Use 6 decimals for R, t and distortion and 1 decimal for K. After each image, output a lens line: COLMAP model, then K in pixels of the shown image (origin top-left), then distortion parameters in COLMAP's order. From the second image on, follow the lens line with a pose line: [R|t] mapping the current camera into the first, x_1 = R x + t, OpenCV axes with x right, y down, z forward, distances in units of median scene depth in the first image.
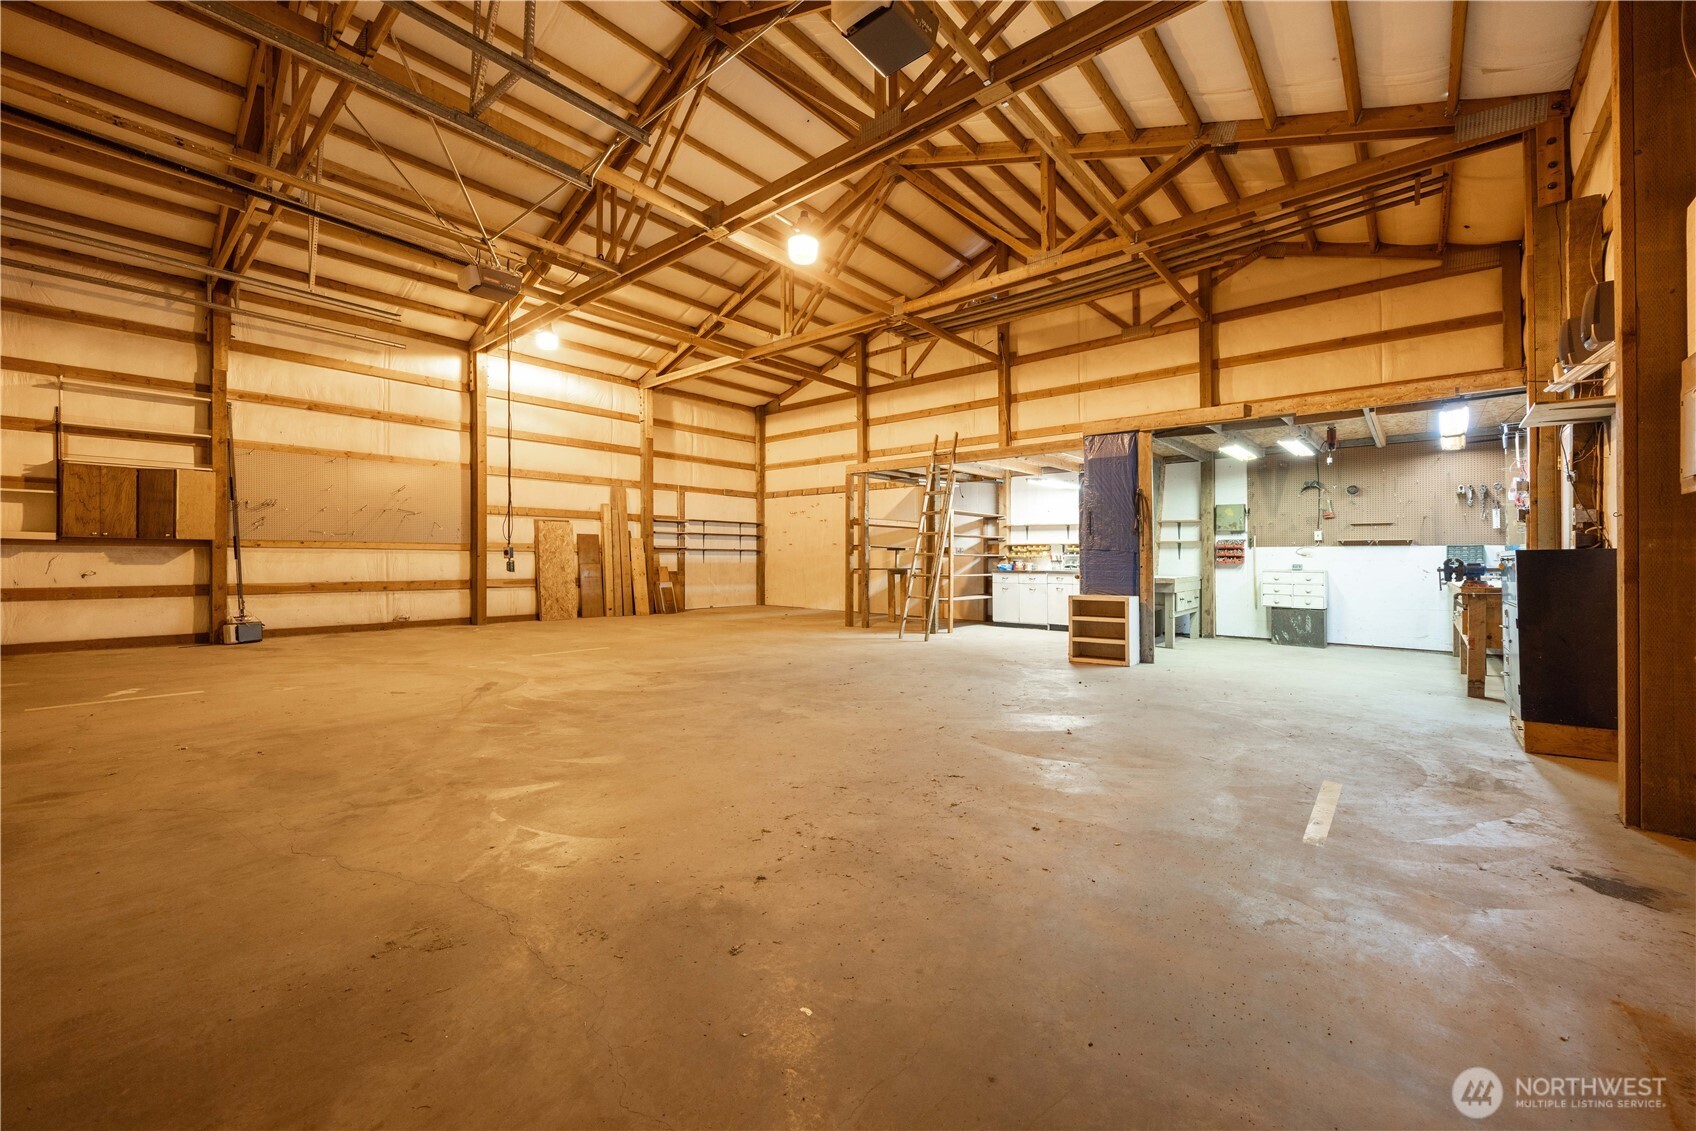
lens RADIAL K [[673.7, 0, 811.4], [0, 673.7, 554.9], [0, 0, 1]] dist [0.000205, 0.000129]
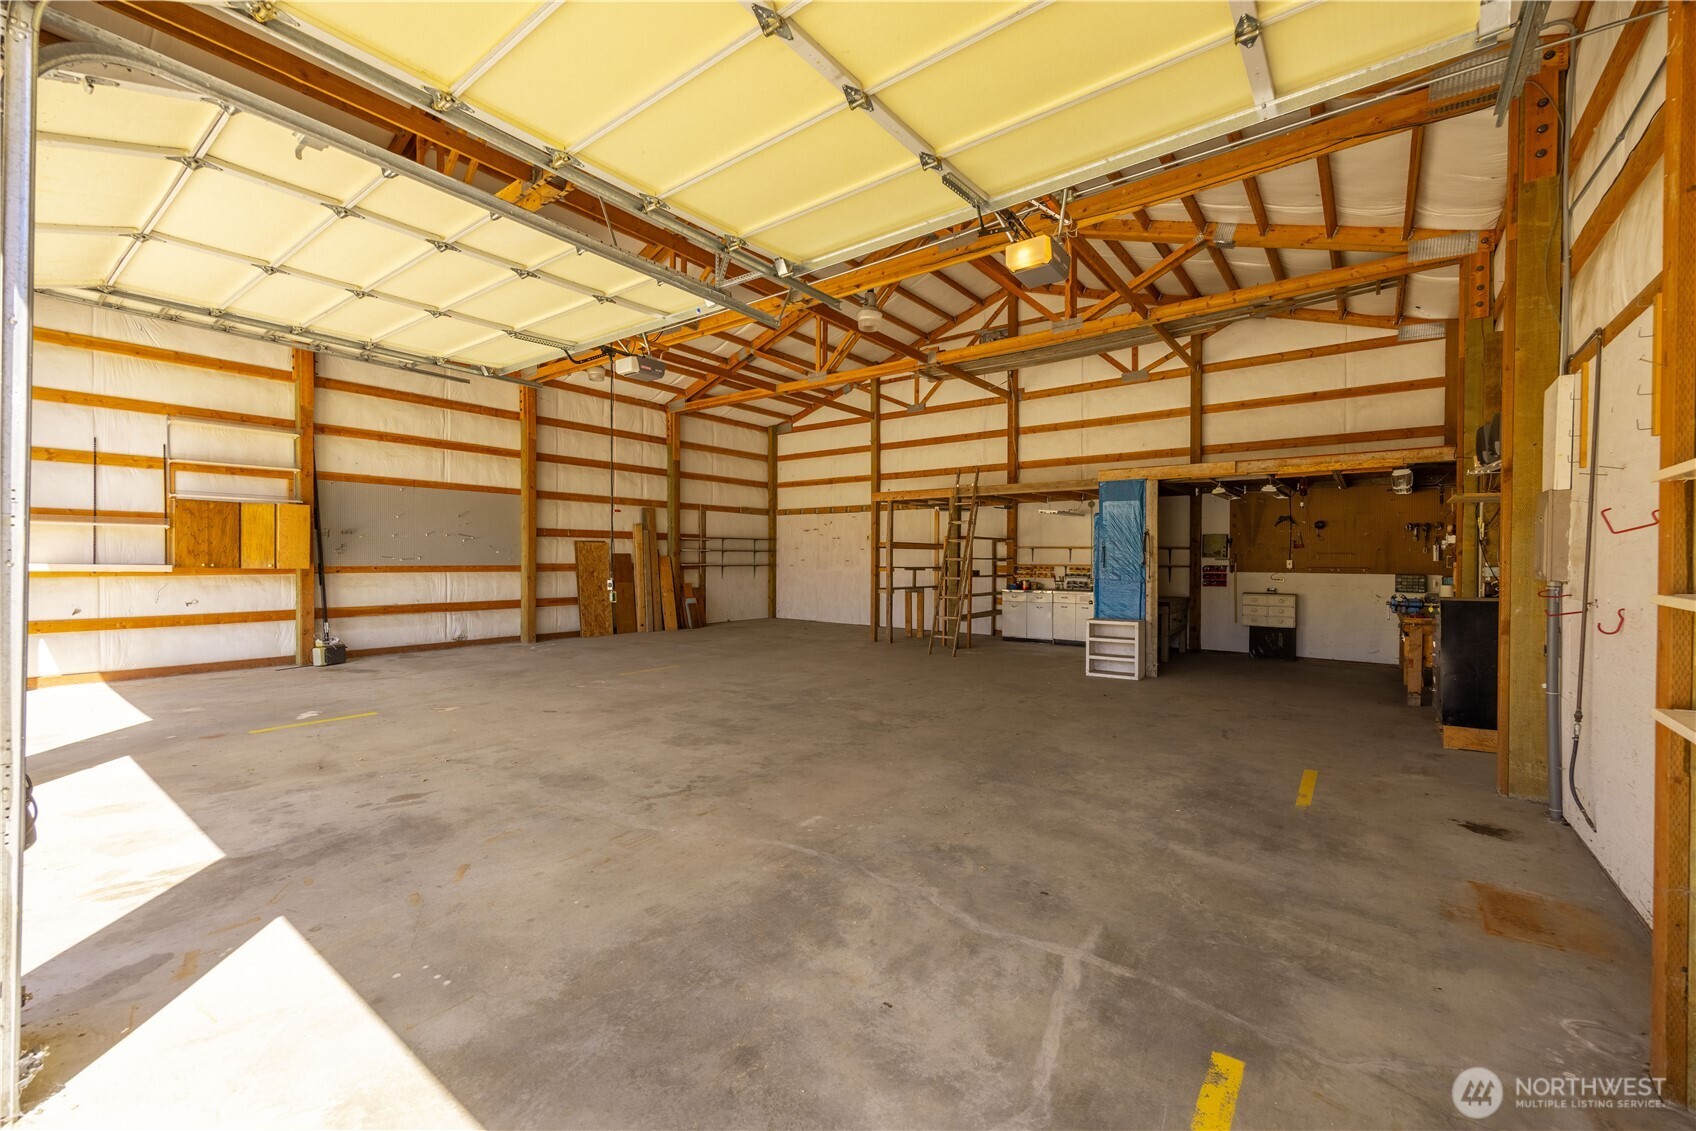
lens RADIAL K [[695.3, 0, 824.3], [0, 695.3, 567.9], [0, 0, 1]] dist [0.014303, 0.000025]
pose [[0.997576, 0.002887, 0.069524, -0.110123], [-0.004158, 0.999827, 0.018140, -0.034699], [-0.069460, -0.018385, 0.997415, -0.122420]]
